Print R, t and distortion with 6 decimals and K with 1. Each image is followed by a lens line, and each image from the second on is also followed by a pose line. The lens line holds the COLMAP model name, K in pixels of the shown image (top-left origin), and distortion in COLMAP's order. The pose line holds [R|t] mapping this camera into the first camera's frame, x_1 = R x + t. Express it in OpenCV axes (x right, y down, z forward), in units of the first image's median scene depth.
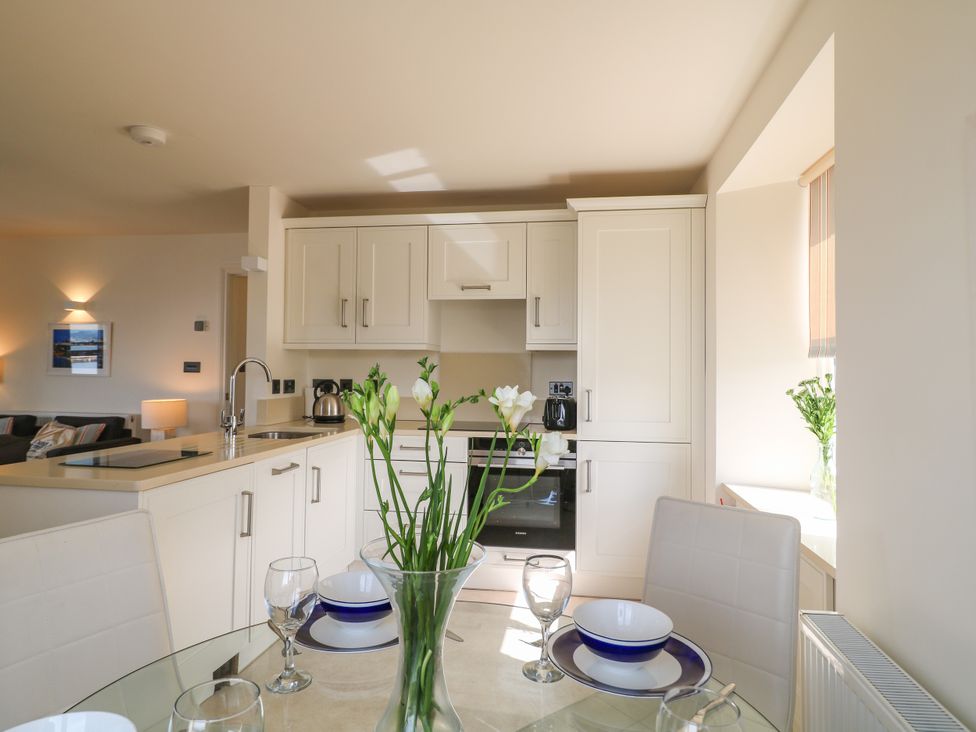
lens RADIAL K [[603.1, 0, 492.0], [0, 603.1, 358.7], [0, 0, 1]] dist [0.008328, -0.005897]
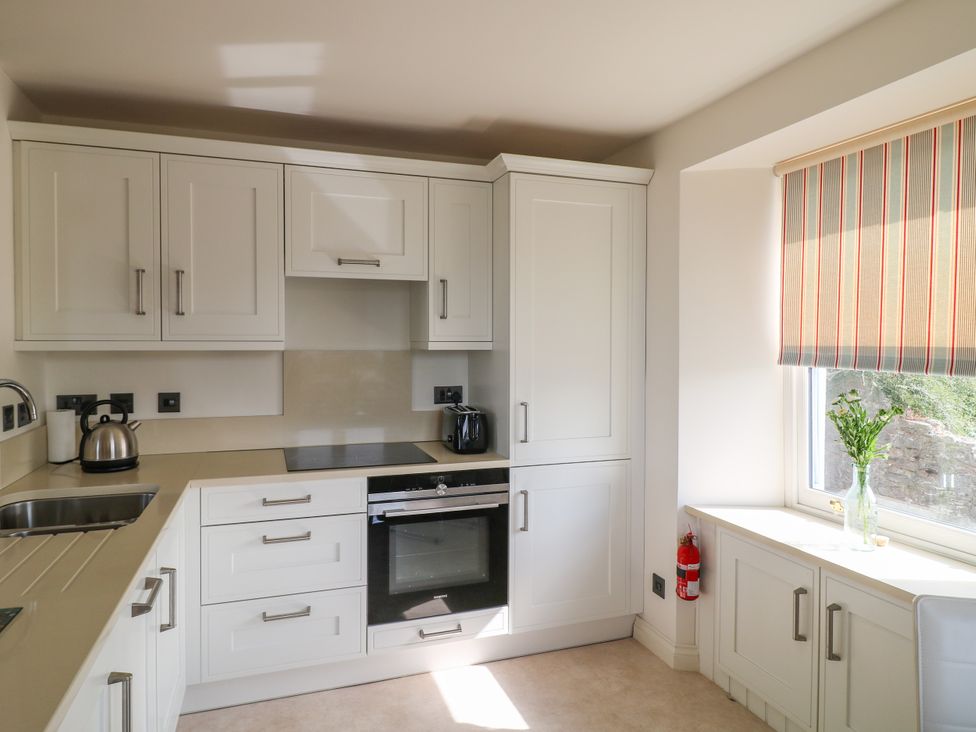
lens RADIAL K [[630.9, 0, 486.9], [0, 630.9, 356.5], [0, 0, 1]] dist [-0.004460, -0.007742]
pose [[0.879336, -0.019210, 0.475814, -0.252932], [-0.004452, 0.998811, 0.048552, -0.044555], [-0.476180, -0.044812, 0.878205, 0.279073]]
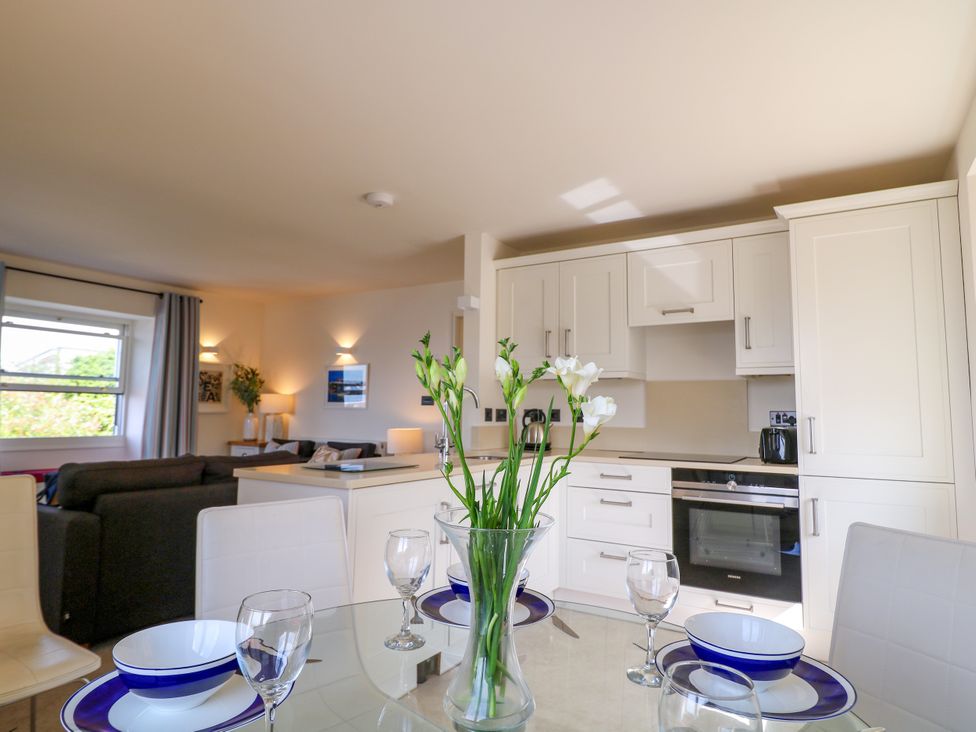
lens RADIAL K [[603.1, 0, 488.9], [0, 603.1, 357.1], [0, 0, 1]] dist [0.008328, -0.005897]
pose [[0.921924, -0.033782, -0.385895, 0.065282], [0.004548, 0.997065, -0.076420, 0.027378], [0.387344, 0.068698, 0.919372, 0.004037]]
